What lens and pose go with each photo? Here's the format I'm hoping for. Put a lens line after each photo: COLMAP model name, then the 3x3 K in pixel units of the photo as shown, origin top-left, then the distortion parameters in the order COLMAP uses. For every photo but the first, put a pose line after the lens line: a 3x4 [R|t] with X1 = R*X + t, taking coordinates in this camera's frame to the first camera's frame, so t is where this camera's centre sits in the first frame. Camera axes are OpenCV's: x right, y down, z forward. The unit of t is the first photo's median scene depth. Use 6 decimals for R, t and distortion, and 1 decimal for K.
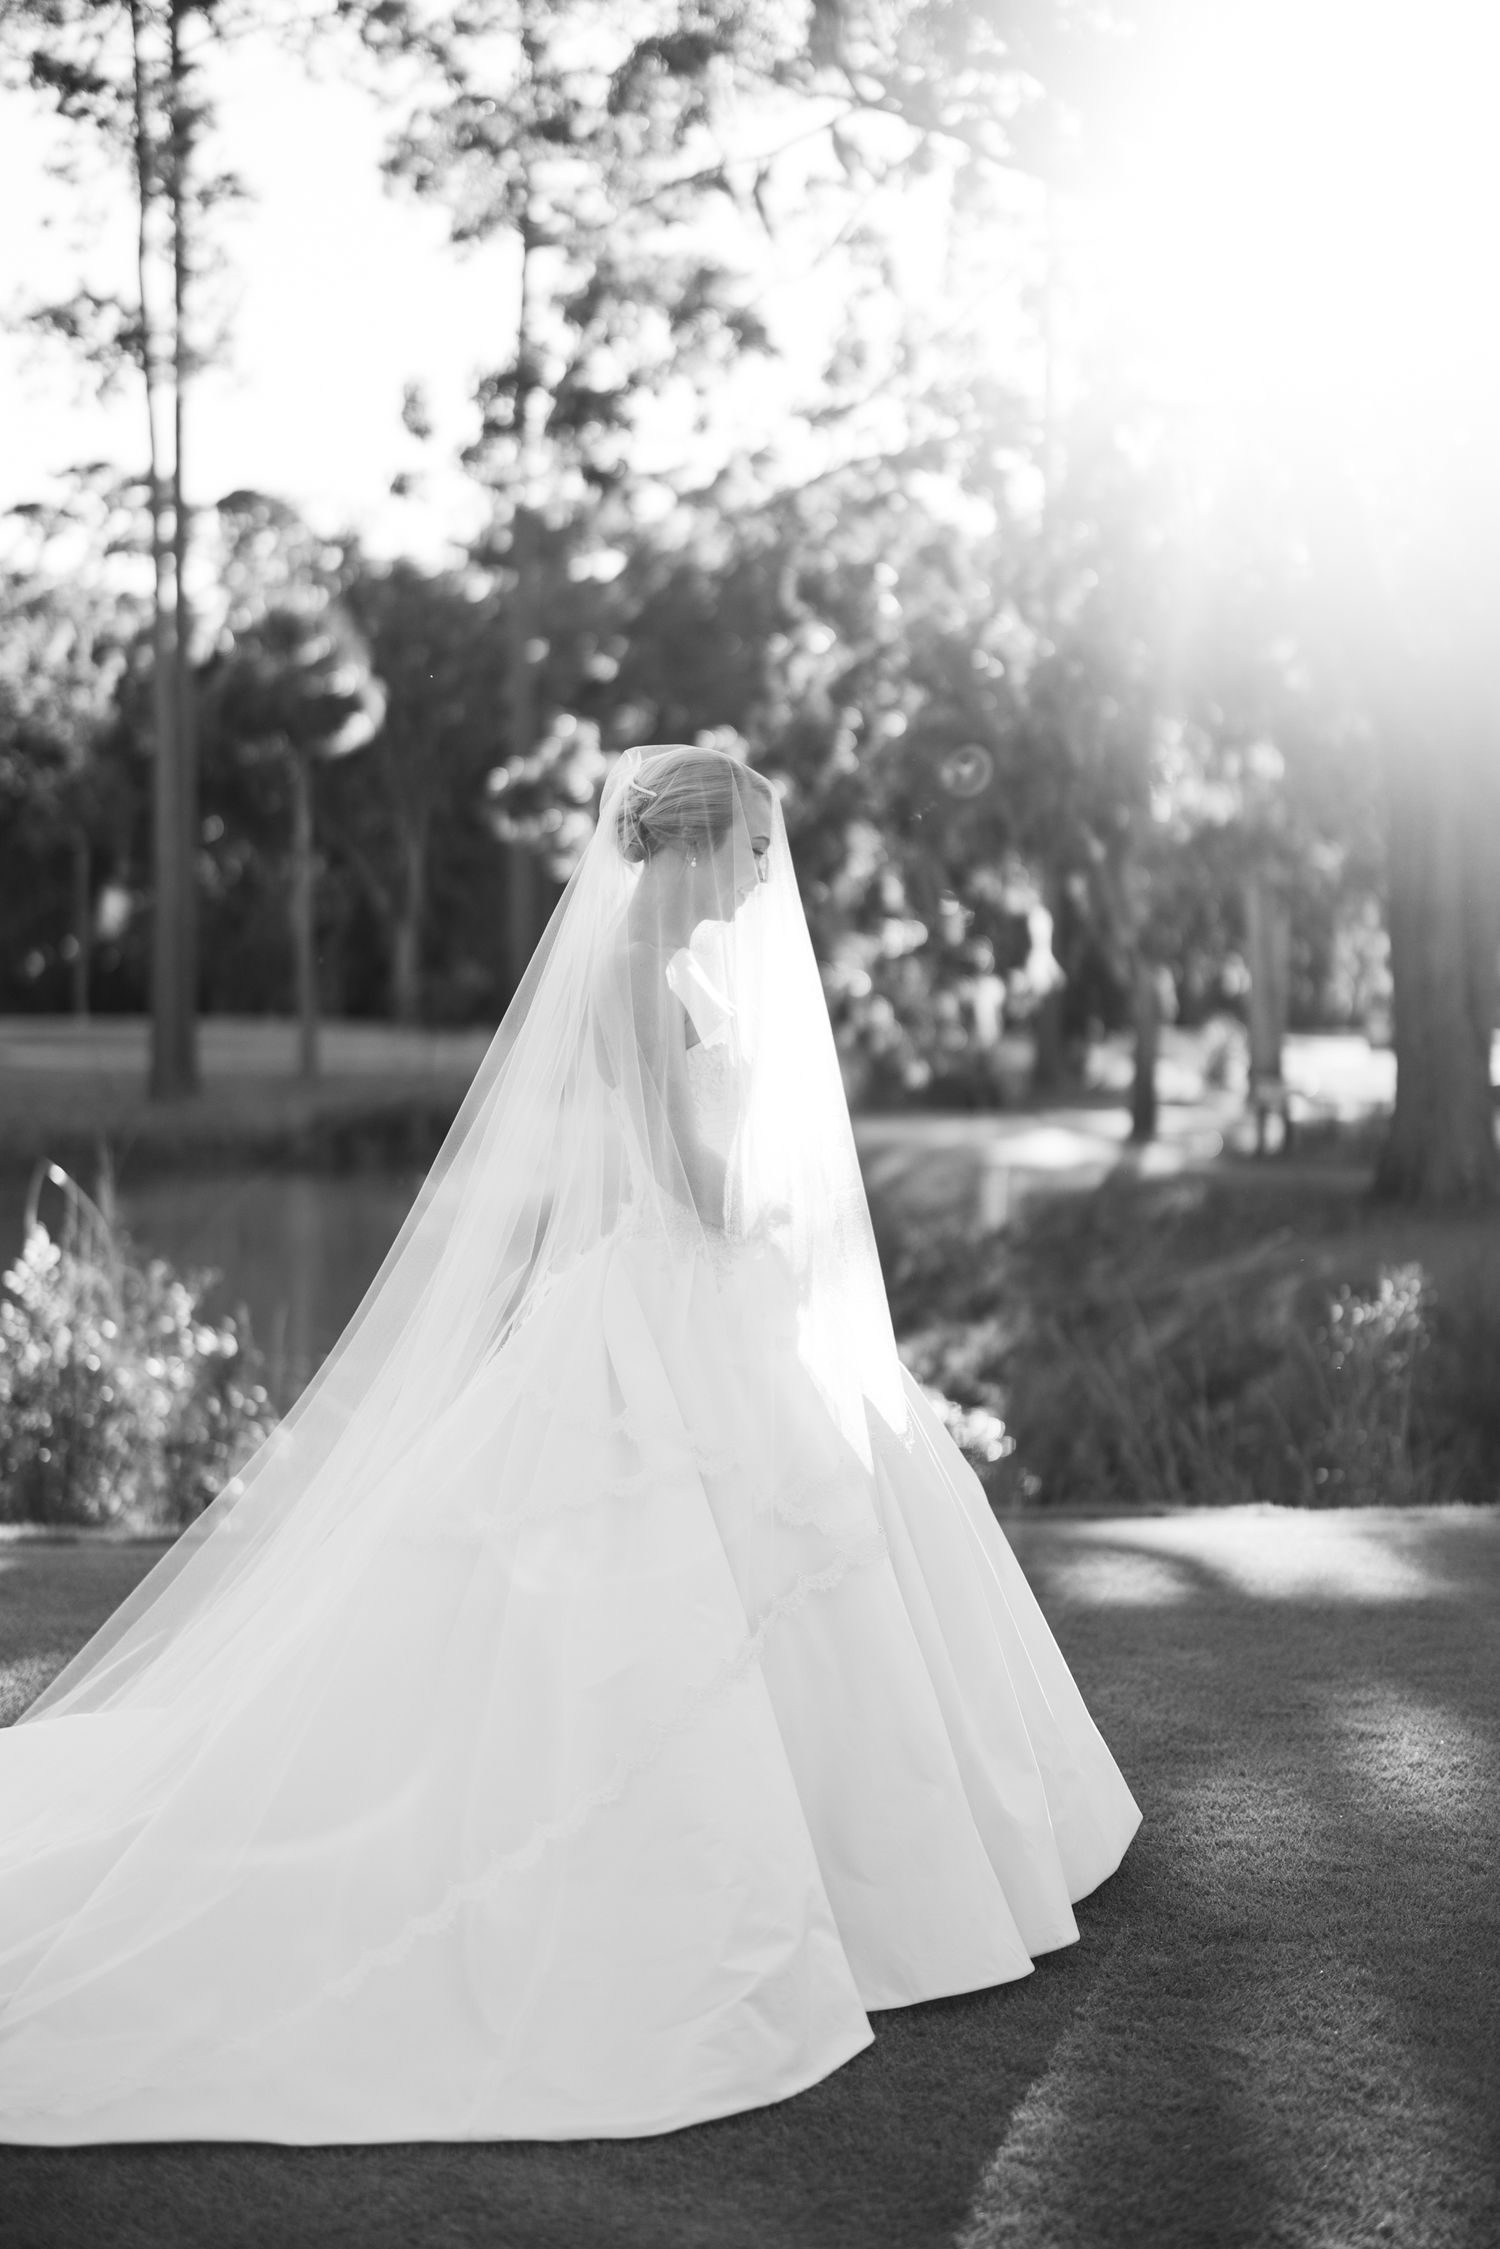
lens RADIAL K [[3147.5, 0, 747.1], [0, 3147.5, 1122.7], [0, 0, 1]] dist [0.005630, 0.000000]
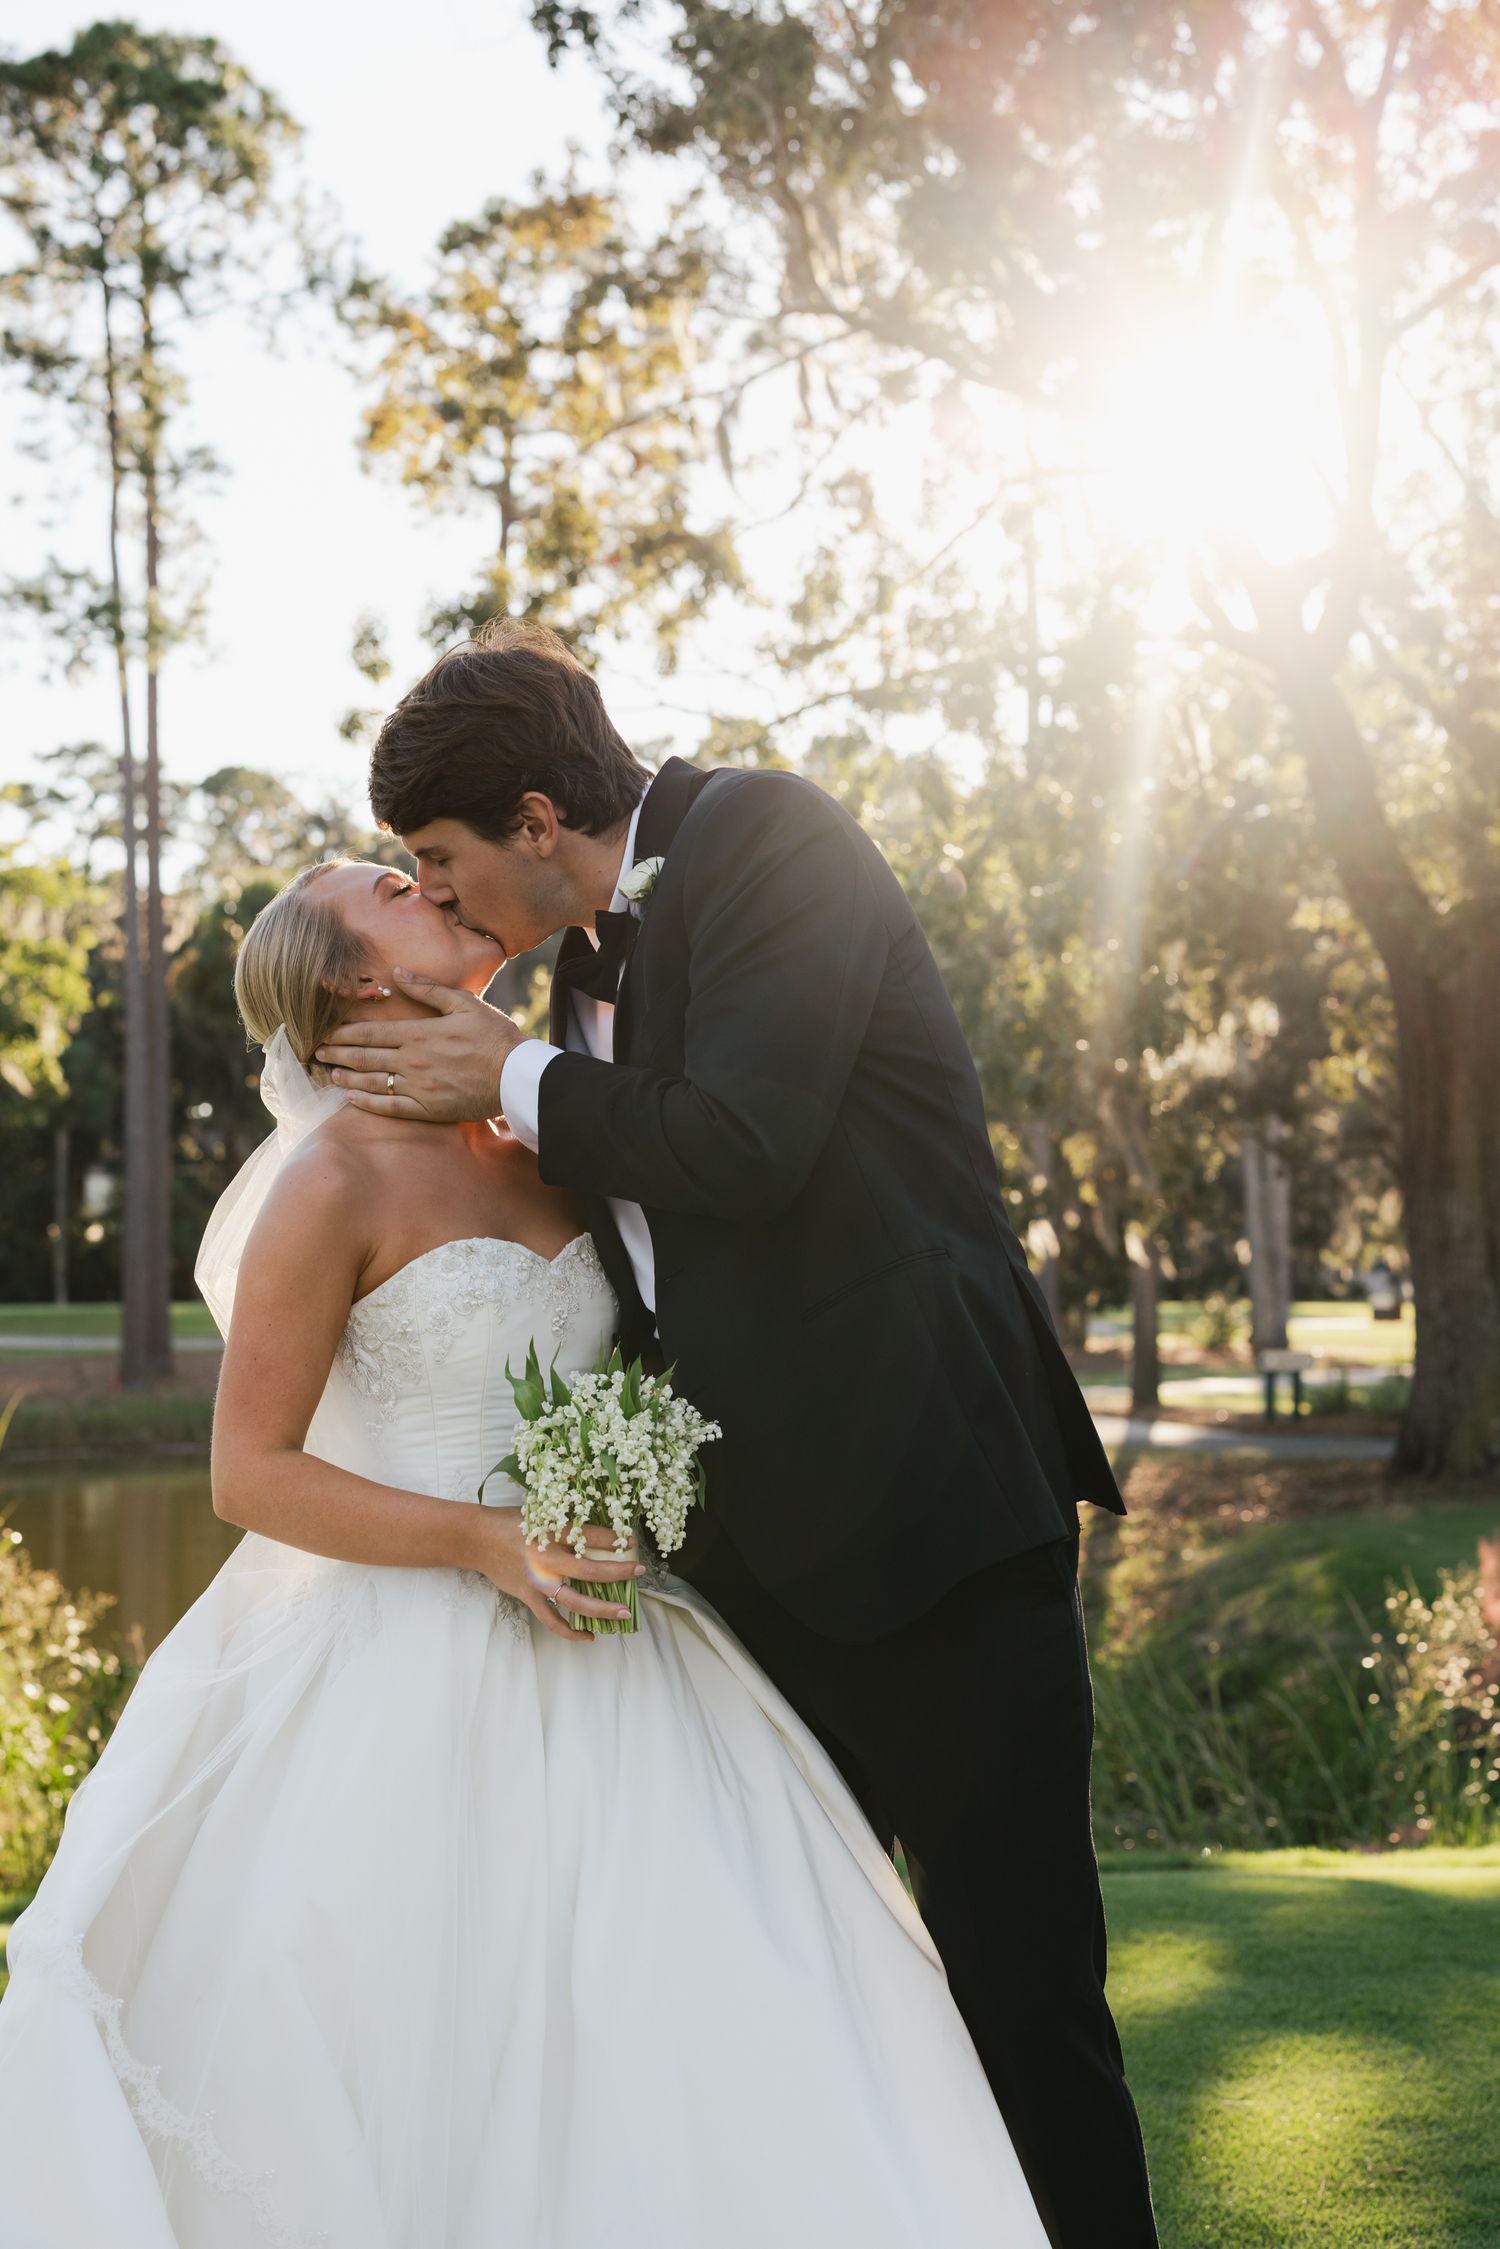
lens RADIAL K [[3147.5, 0, 734.8], [0, 3147.5, 1127.9], [0, 0, 1]] dist [0.005630, 0.000000]
pose [[0.999901, -0.013954, -0.001969, 0.002492], [0.013736, 0.996282, -0.085053, -0.001399], [0.003149, 0.085017, 0.996375, 0.030215]]
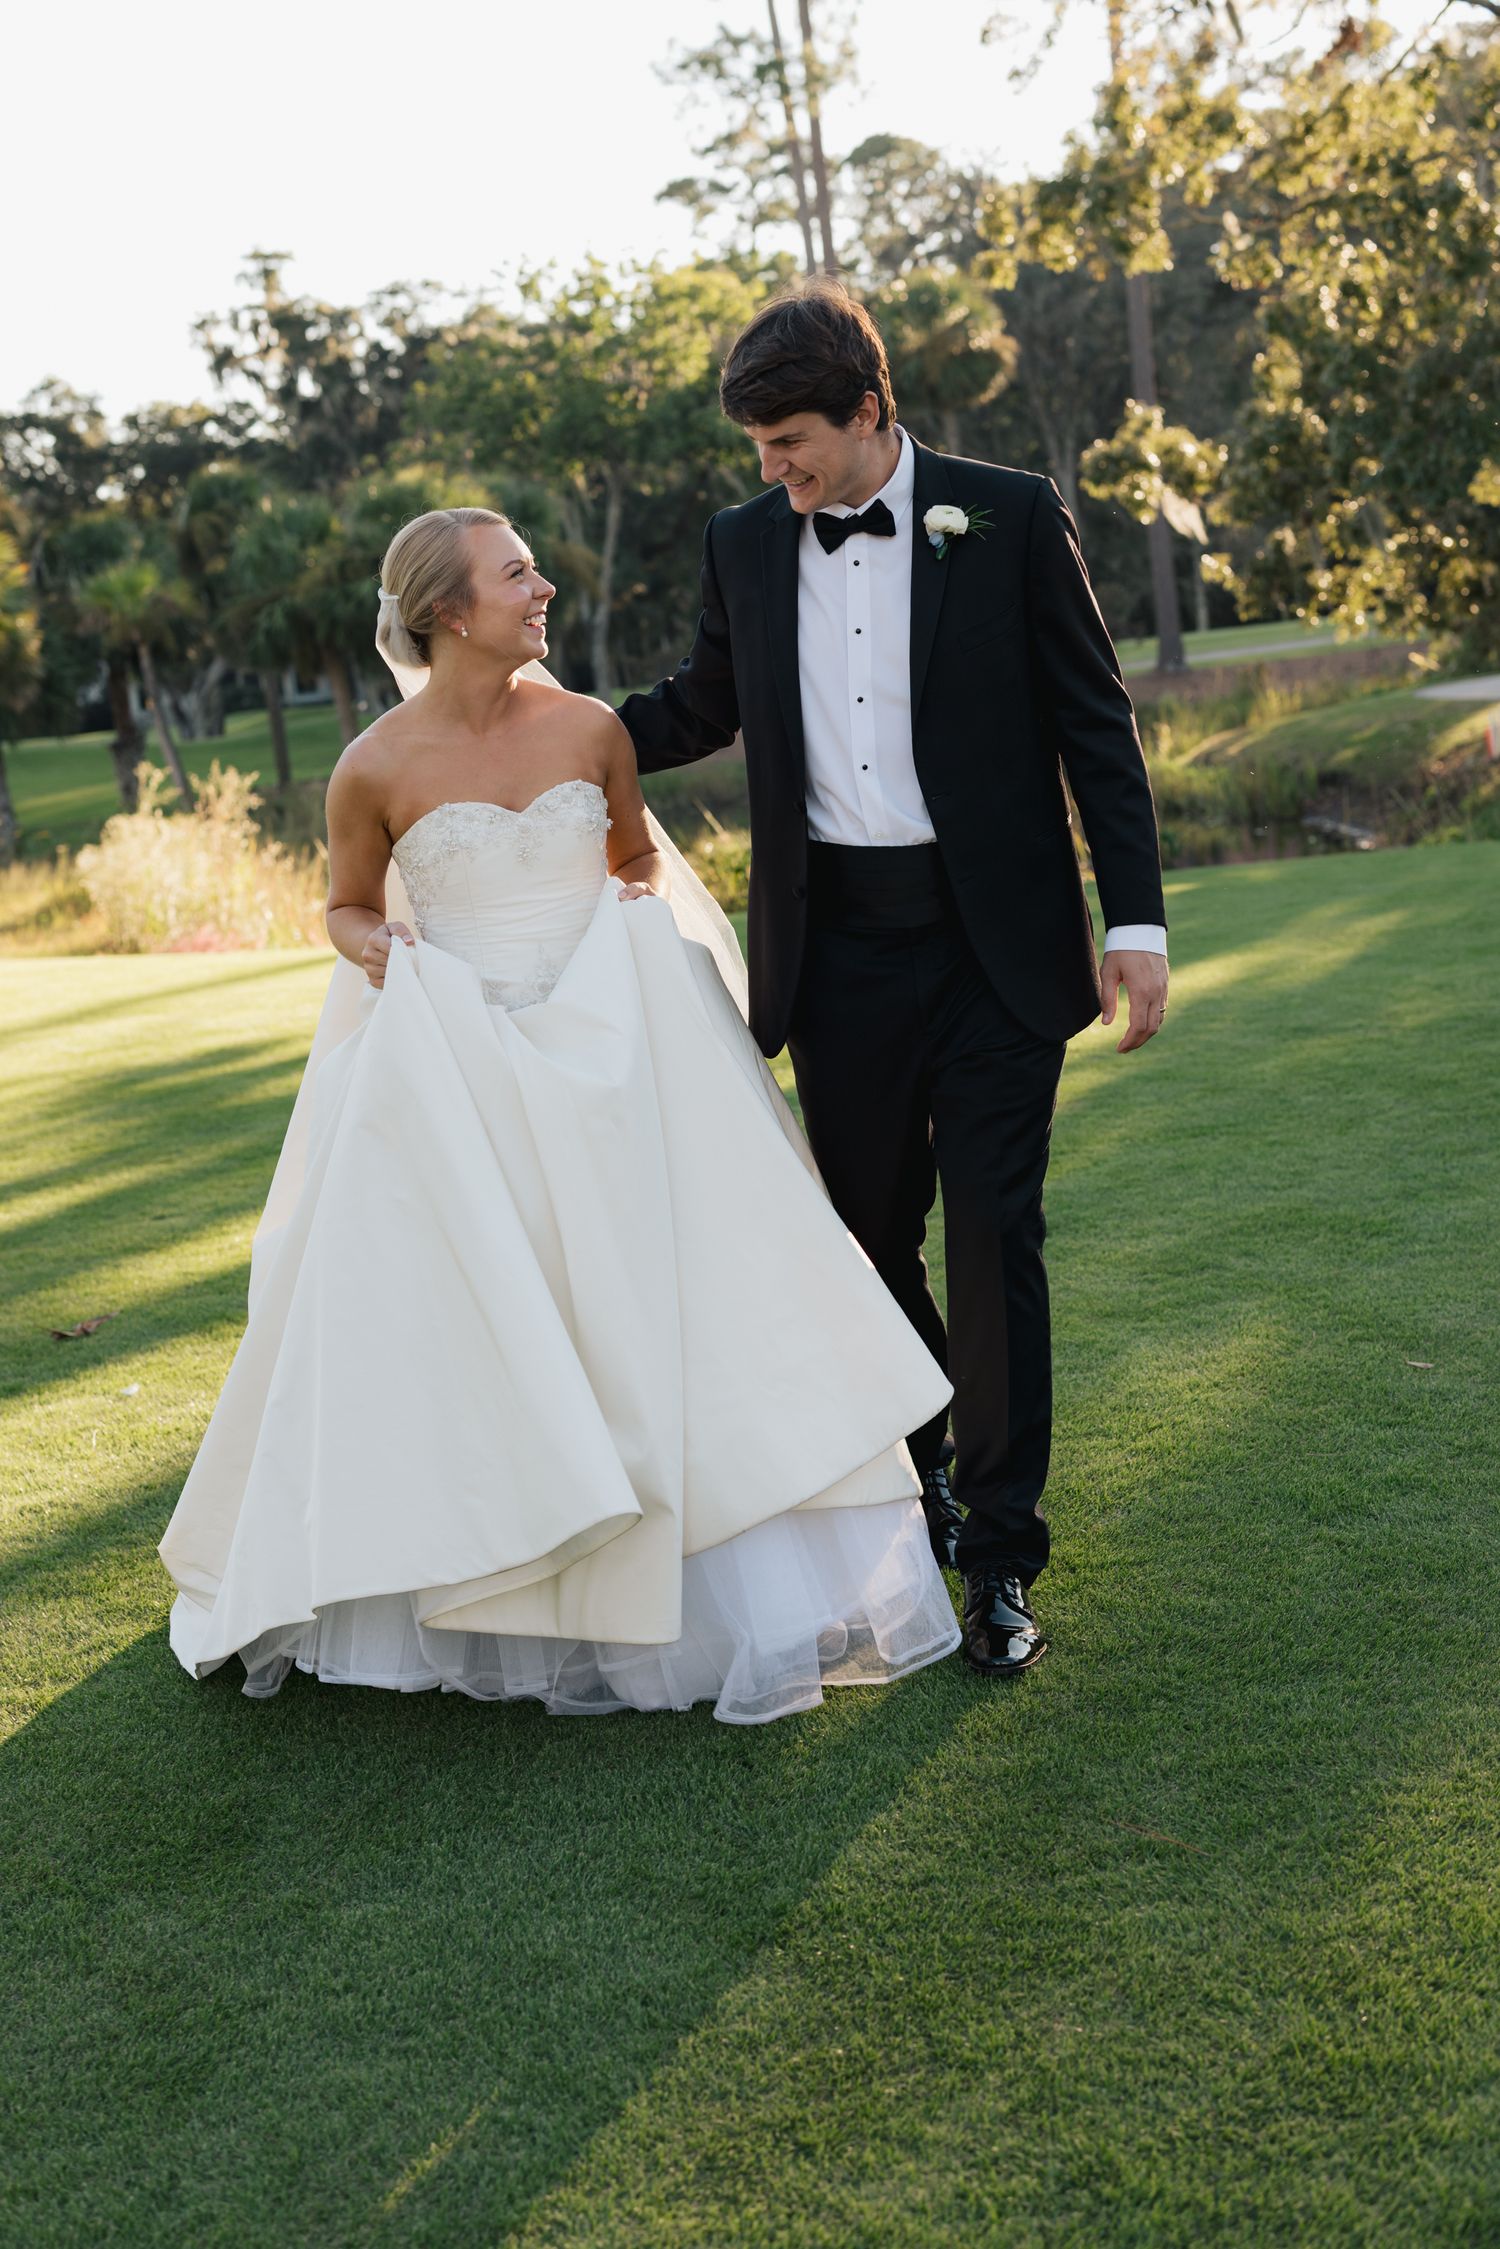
lens RADIAL K [[3147.5, 0, 825.3], [0, 3147.5, 1127.7], [0, 0, 1]] dist [0.005630, 0.000000]
pose [[0.975899, -0.077916, -0.203838, 0.029395], [0.102896, 0.988026, 0.114962, 0.002607], [0.192440, -0.133165, 0.972231, -0.167577]]
